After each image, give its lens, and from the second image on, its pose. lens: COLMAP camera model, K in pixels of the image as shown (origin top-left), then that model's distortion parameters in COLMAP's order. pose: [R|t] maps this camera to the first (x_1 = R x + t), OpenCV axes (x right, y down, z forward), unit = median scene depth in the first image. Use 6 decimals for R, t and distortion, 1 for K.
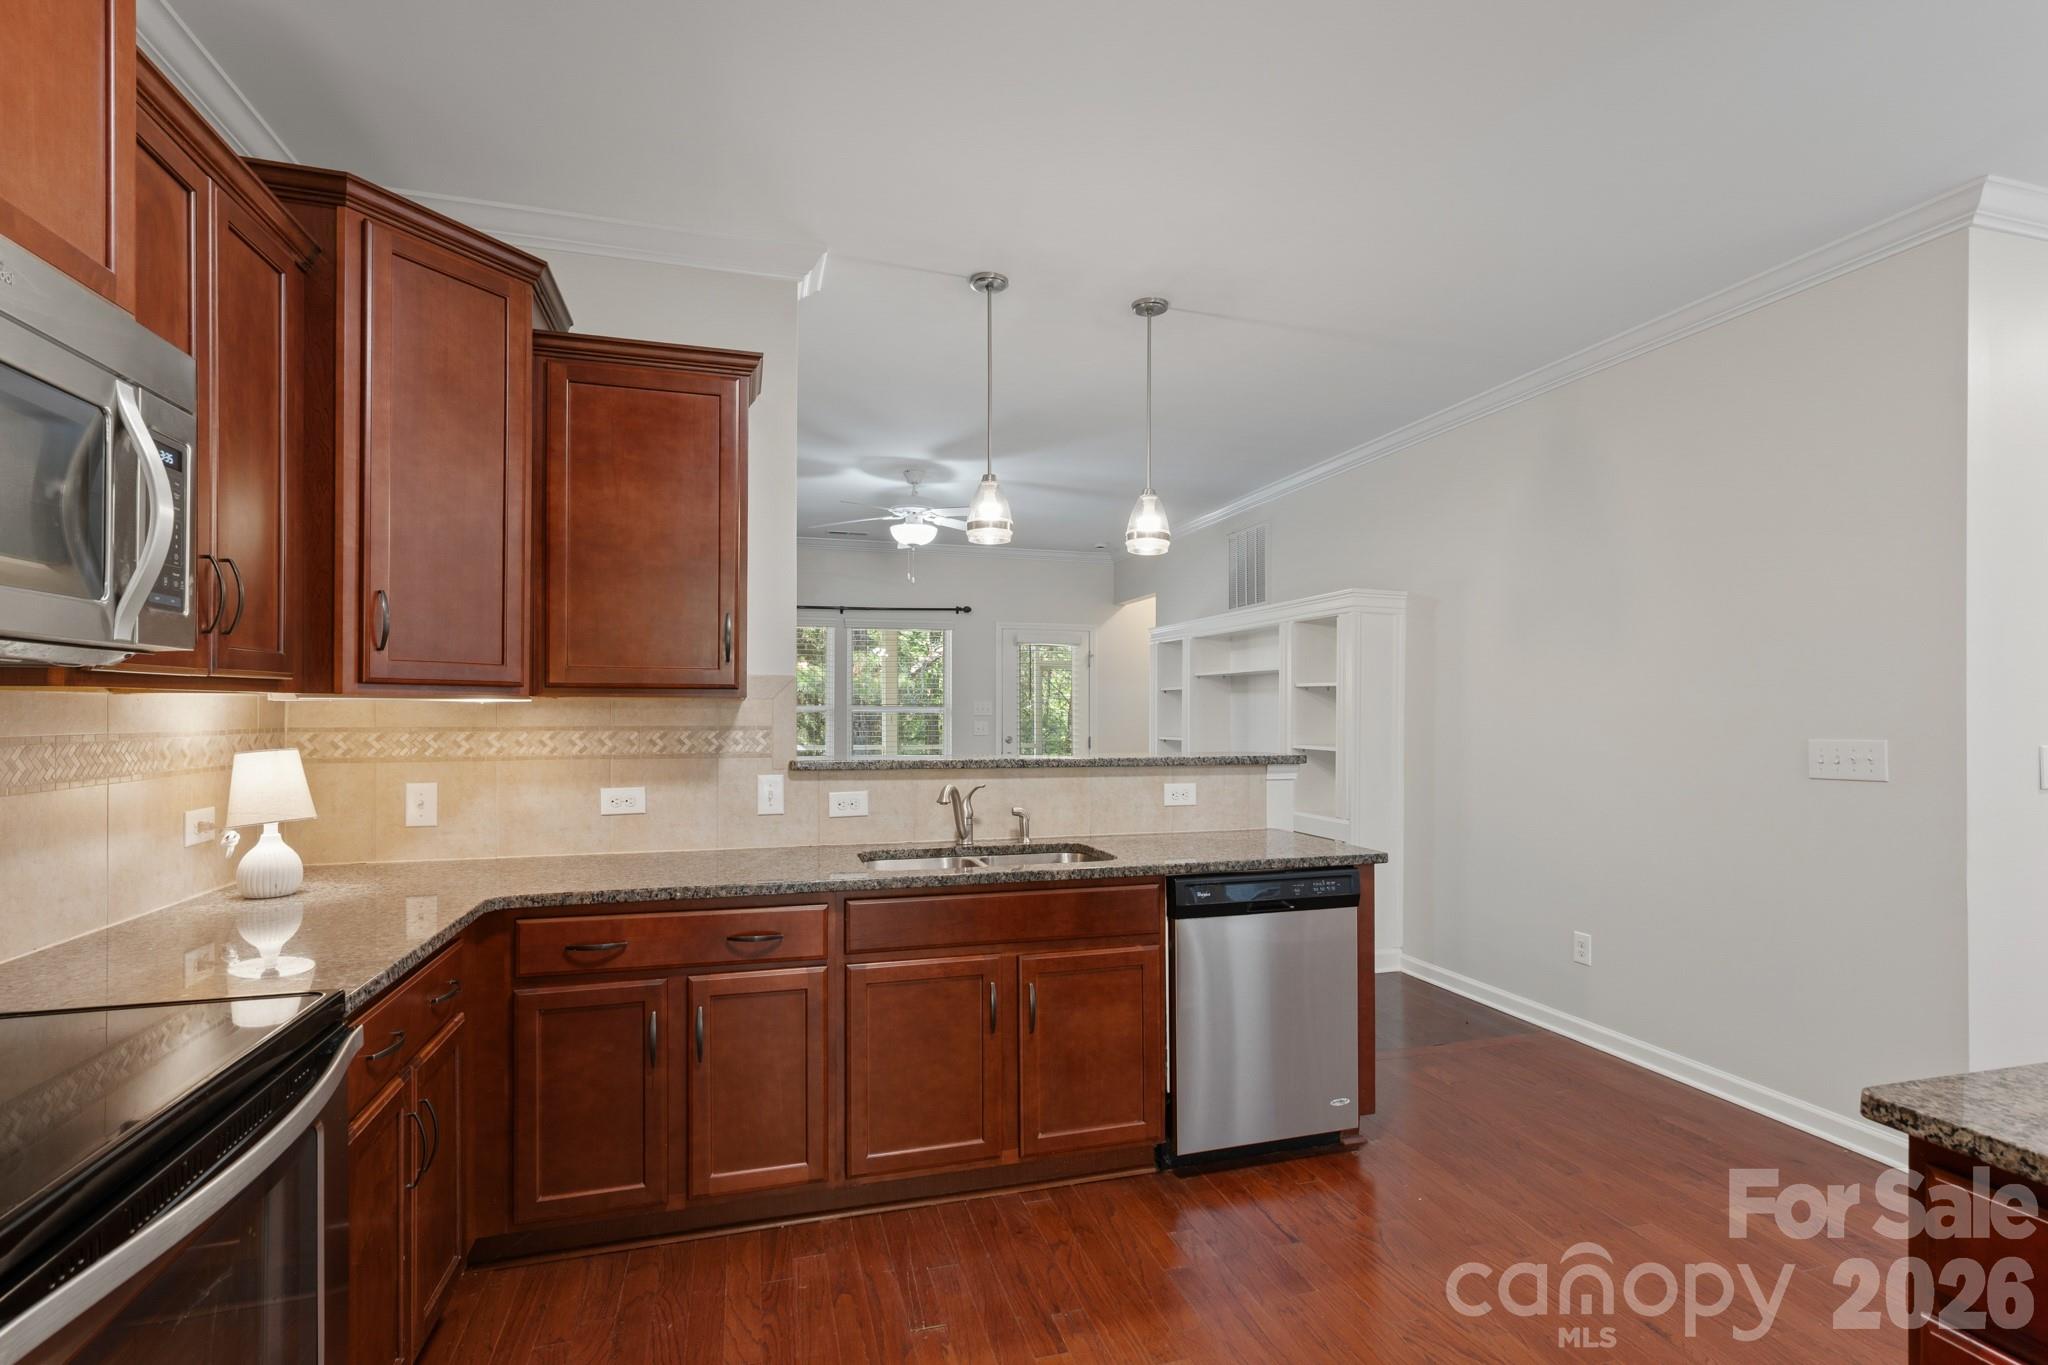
lens RADIAL K [[963.3, 0, 1022.3], [0, 963.3, 706.2], [0, 0, 1]] dist [-0.012996, 0.008482]
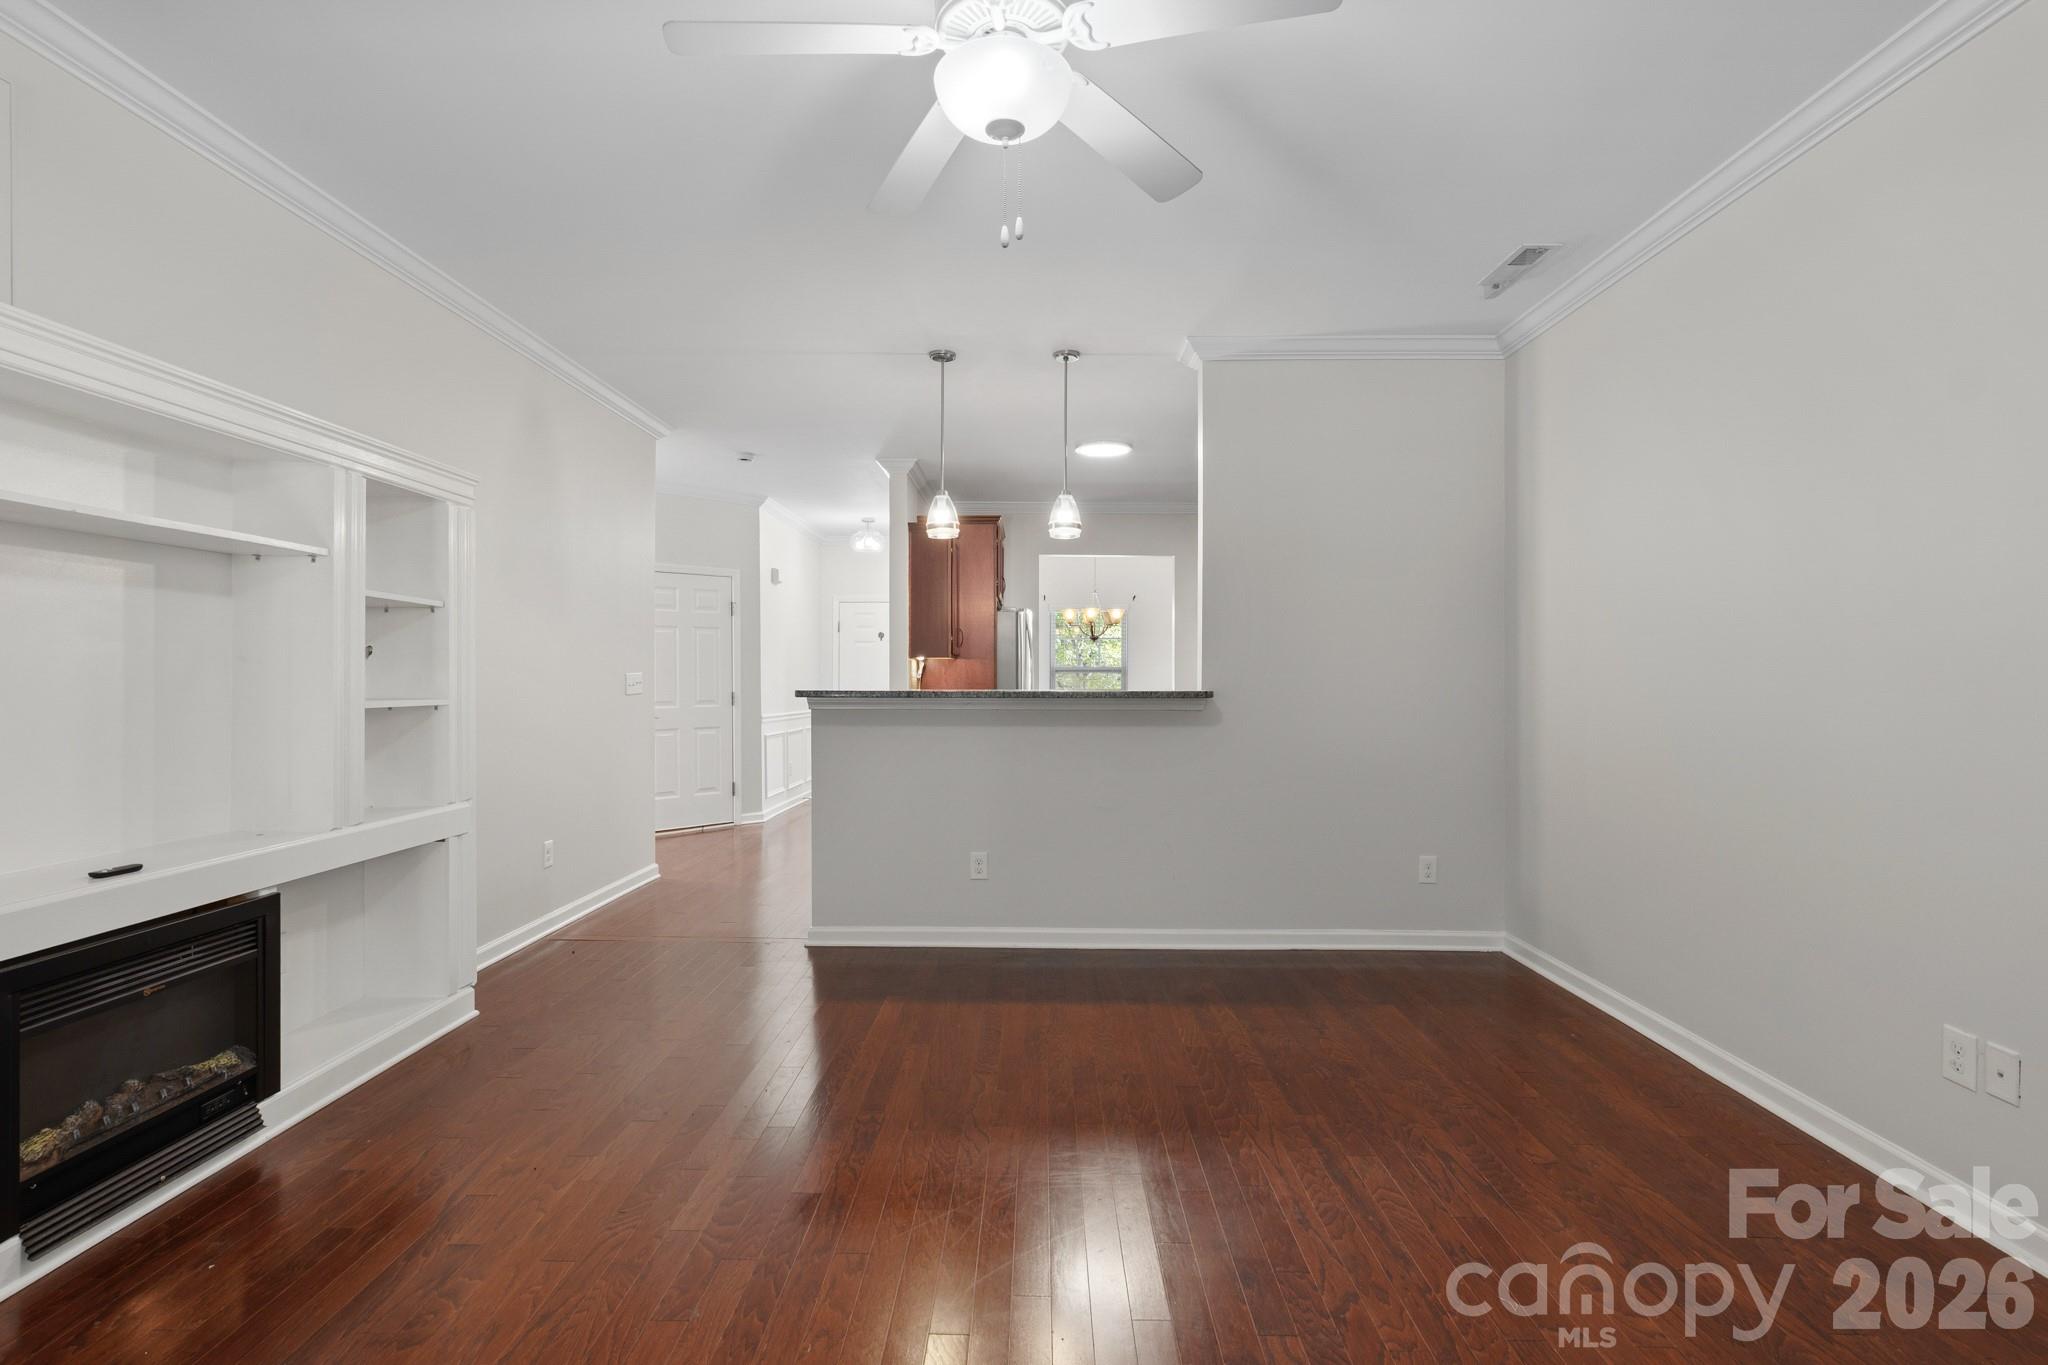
lens RADIAL K [[963.3, 0, 1028.9], [0, 963.3, 678.6], [0, 0, 1]] dist [-0.012996, 0.008482]
pose [[-0.957387, -0.005779, 0.288749, -0.423342], [-0.007413, 0.999962, -0.004565, 0.047705], [-0.288711, -0.006511, -0.957394, 2.557924]]
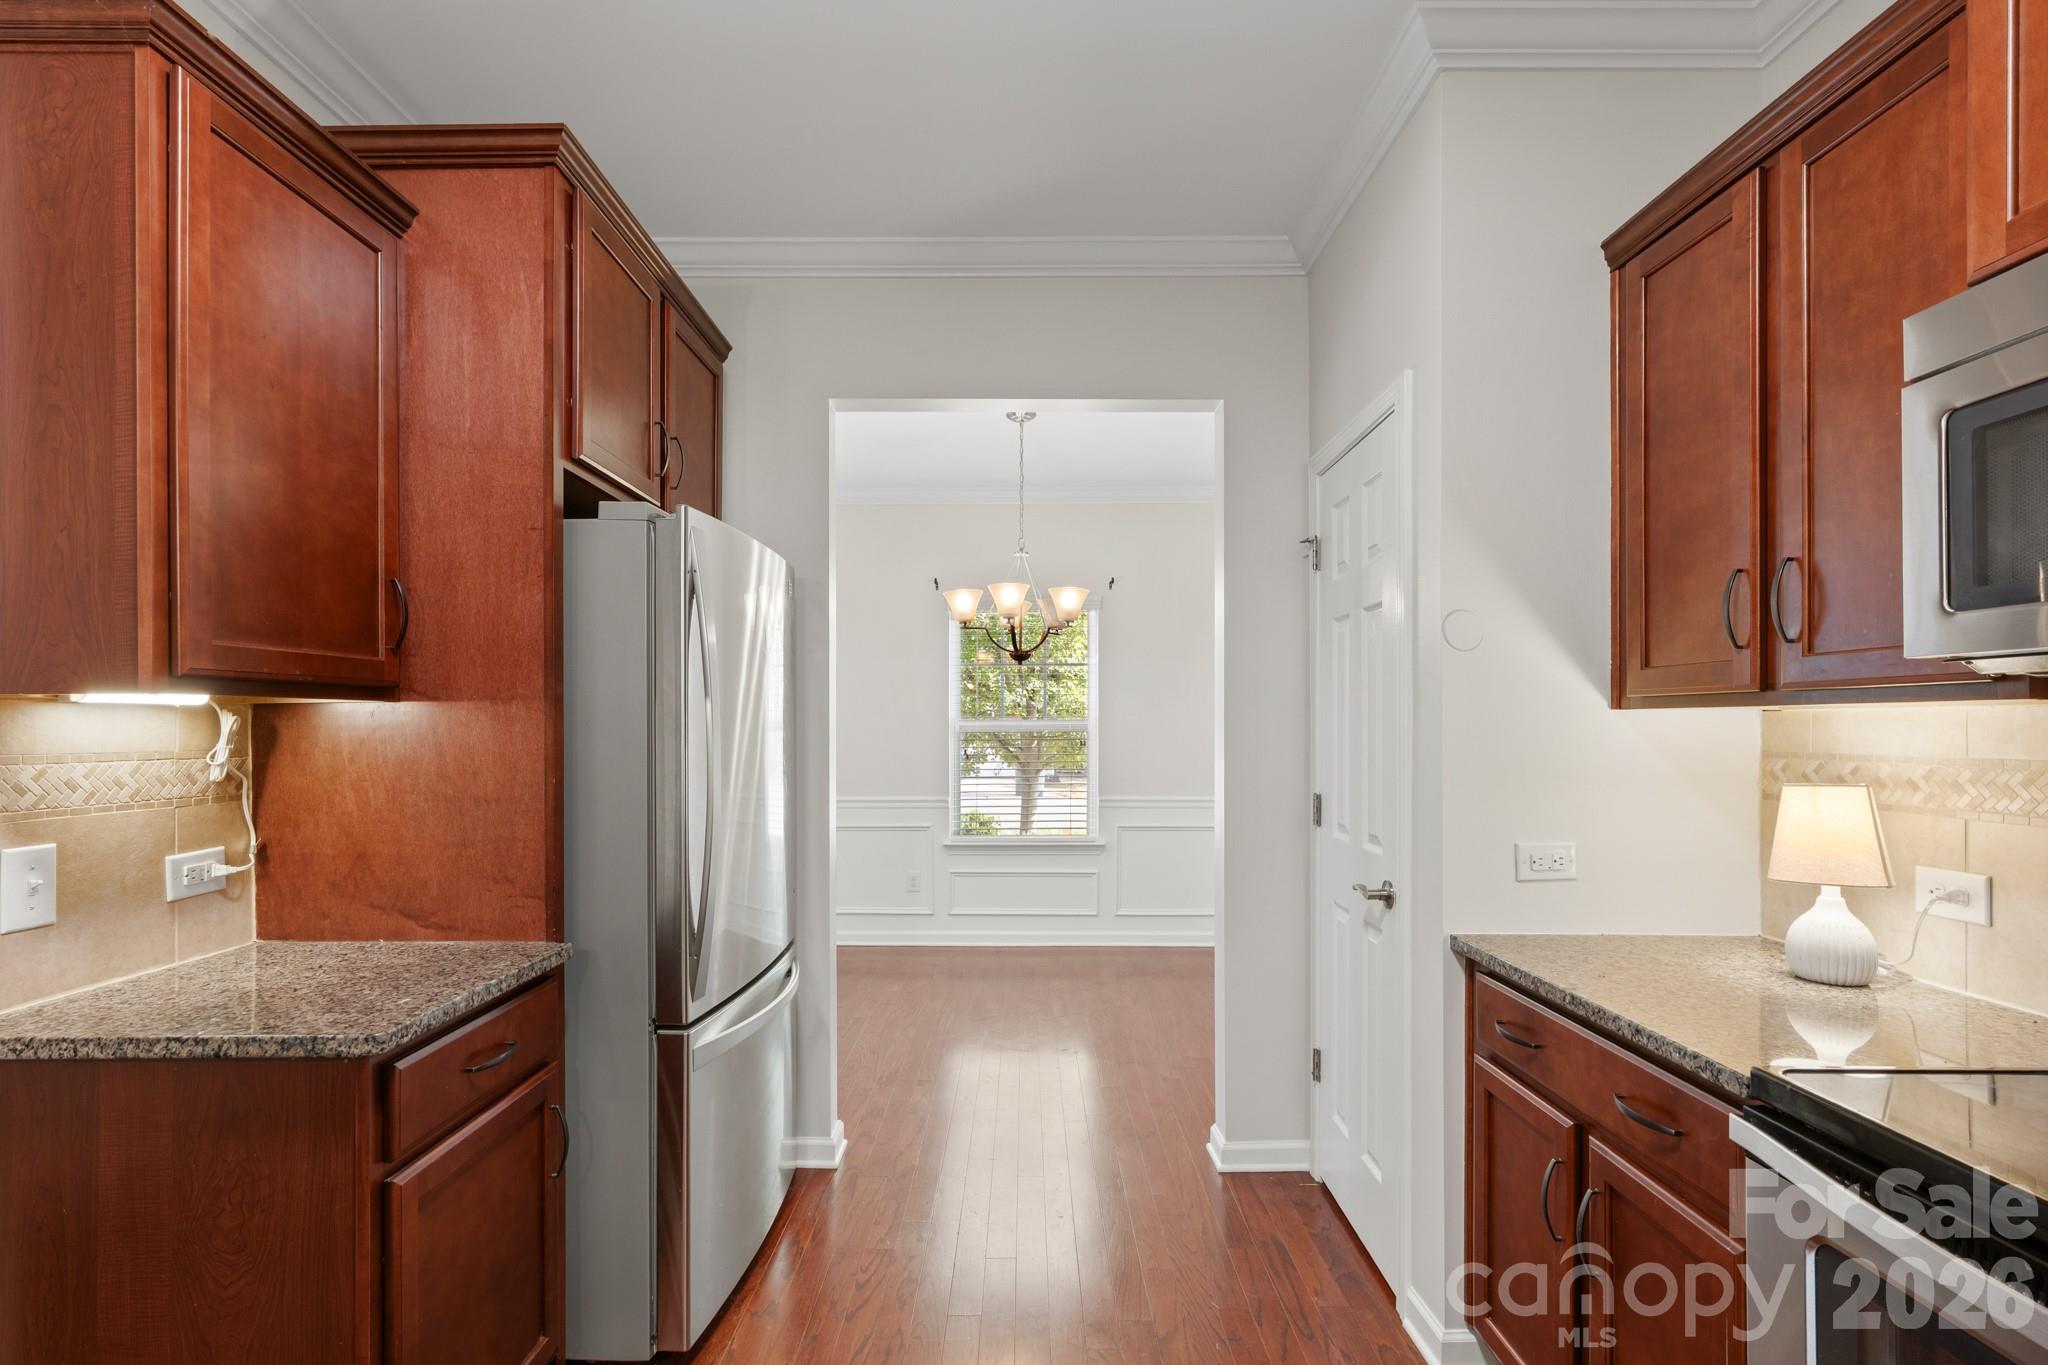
lens RADIAL K [[963.3, 0, 1000.8], [0, 963.3, 721.9], [0, 0, 1]] dist [-0.012996, 0.008482]
pose [[-0.957151, -0.001808, 0.289582, -0.087873], [-0.001705, 0.999998, 0.000605, -0.000610], [-0.289583, 0.000086, -0.957153, 0.706909]]
